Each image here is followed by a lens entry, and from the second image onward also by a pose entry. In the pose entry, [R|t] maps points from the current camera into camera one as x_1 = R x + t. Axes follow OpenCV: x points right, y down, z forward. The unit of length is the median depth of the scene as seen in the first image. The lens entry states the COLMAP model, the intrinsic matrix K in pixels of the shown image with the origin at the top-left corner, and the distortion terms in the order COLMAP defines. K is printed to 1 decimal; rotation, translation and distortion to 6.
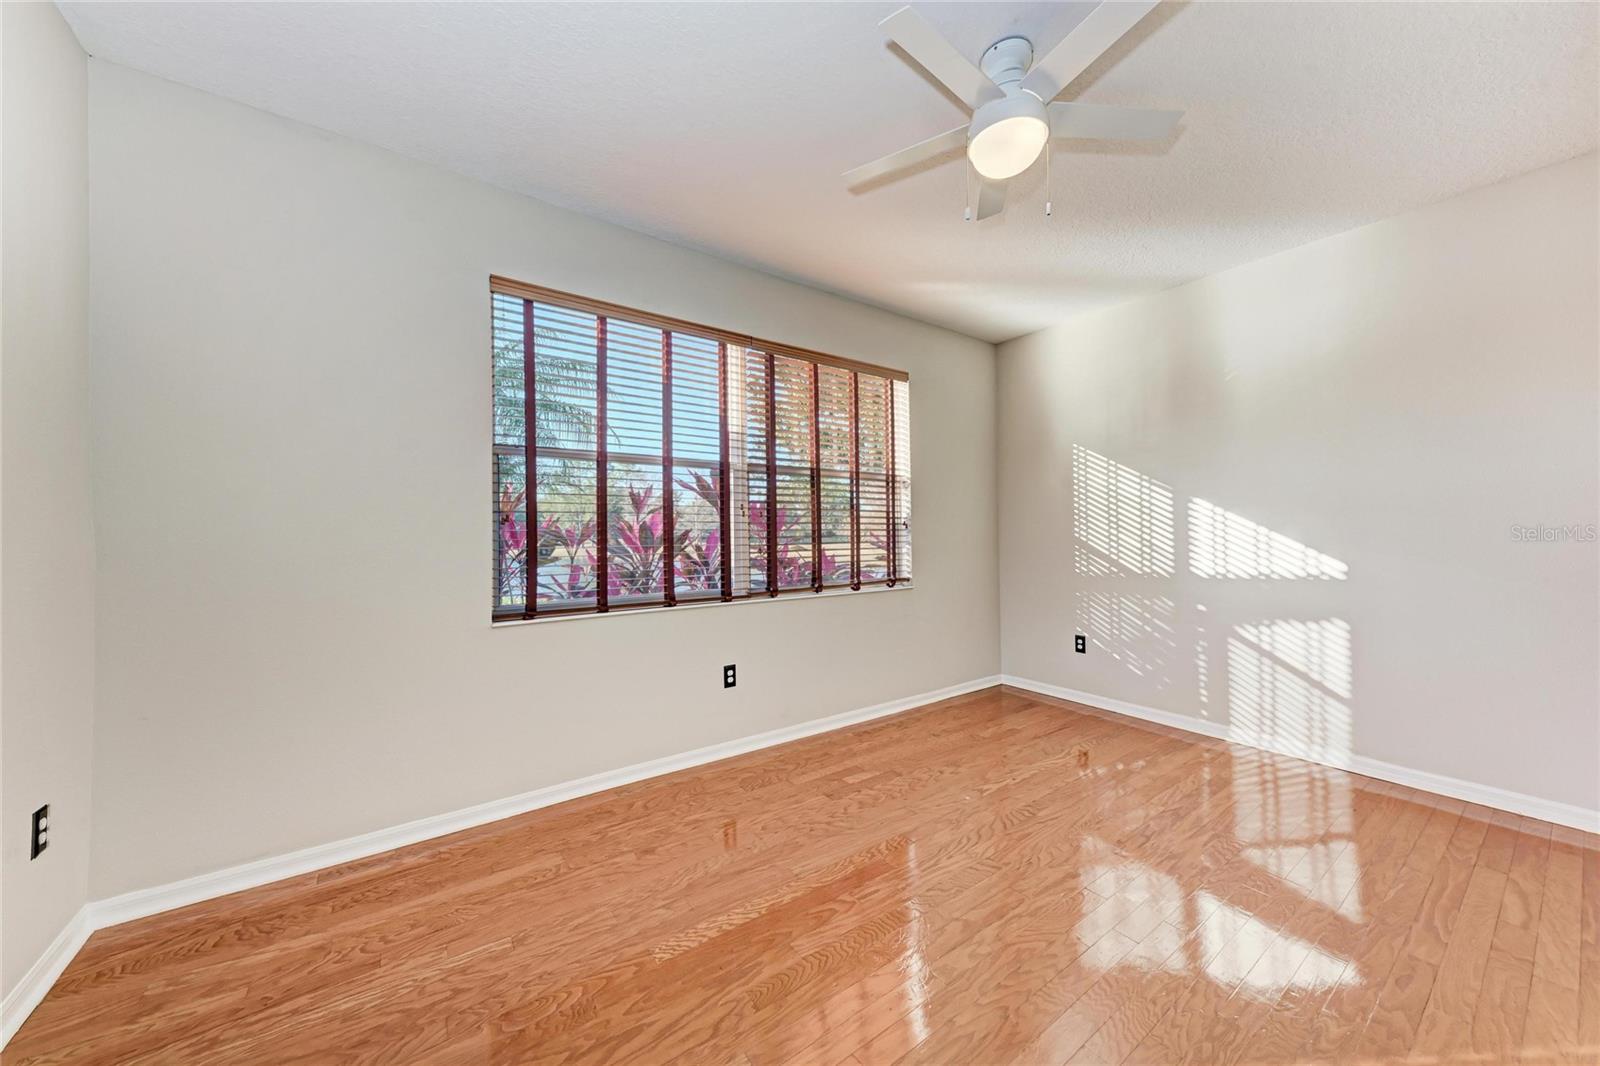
lens RADIAL K [[547.7, 0, 800.7], [0, 547.7, 526.5], [0, 0, 1]] dist [0.012193, -0.003236]
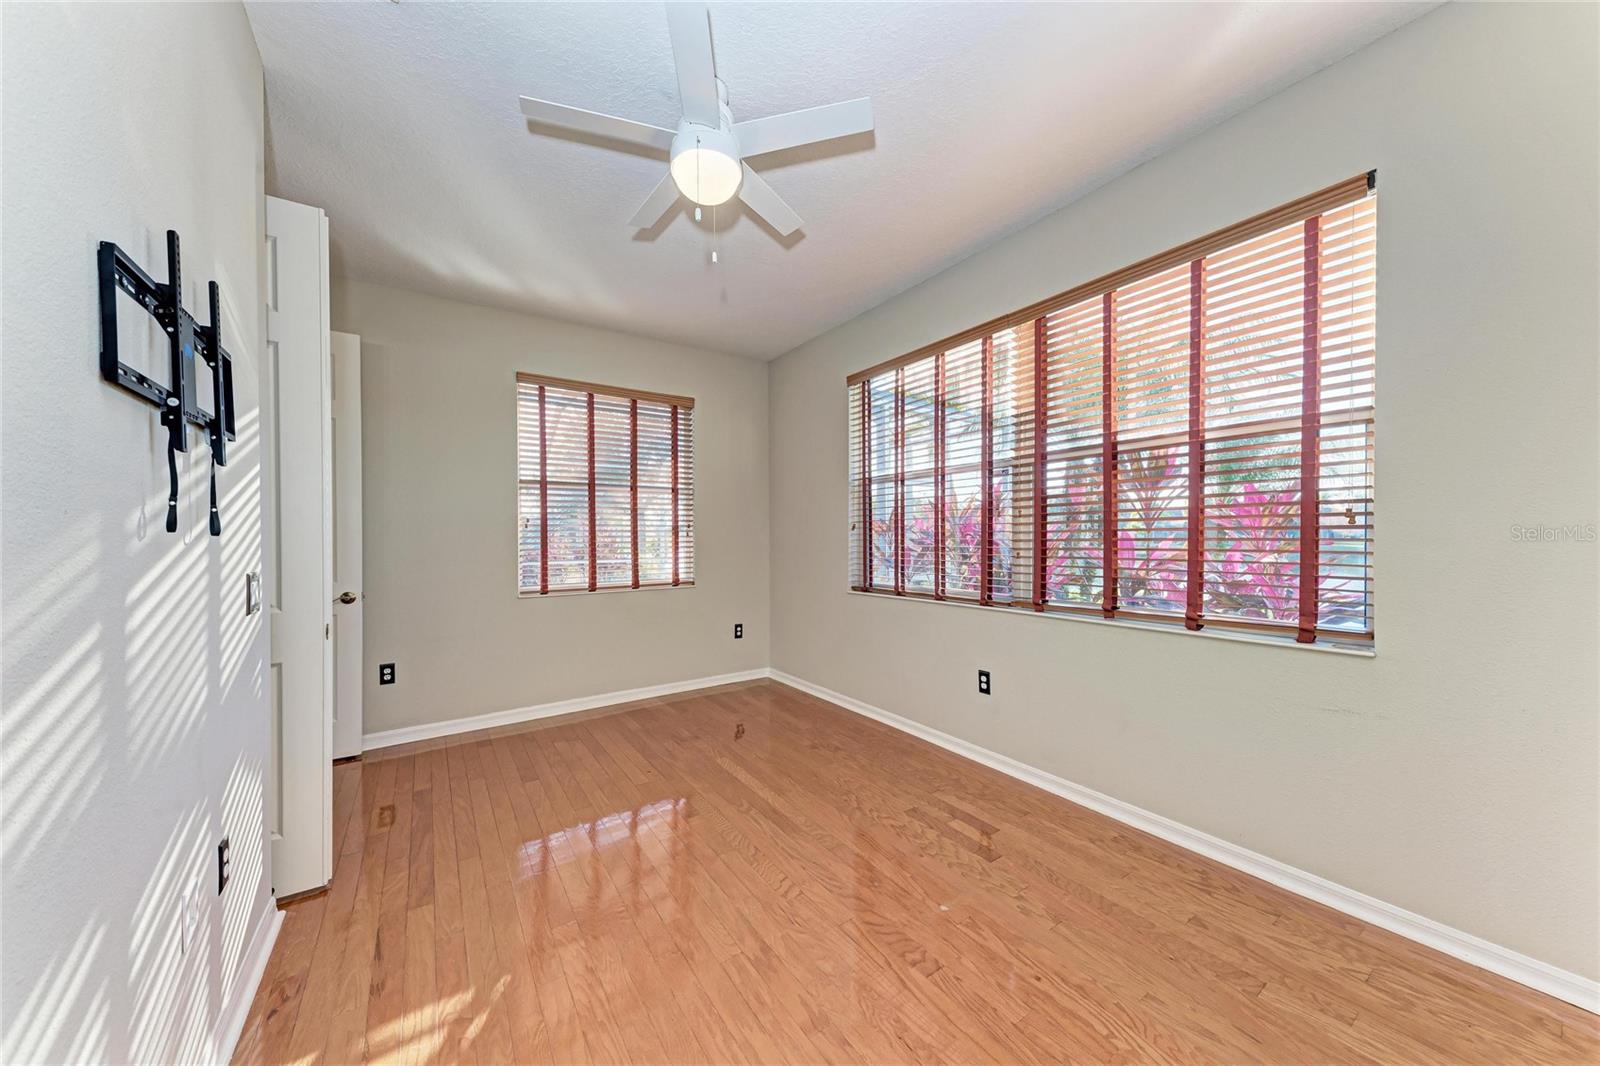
lens RADIAL K [[547.7, 0, 787.6], [0, 547.7, 538.1], [0, 0, 1]] dist [0.012193, -0.003236]
pose [[-0.039100, 0.011970, -0.999164, 0.912671], [0.029282, 0.999513, 0.010828, -0.004640], [0.998806, -0.028834, -0.039431, 0.743207]]
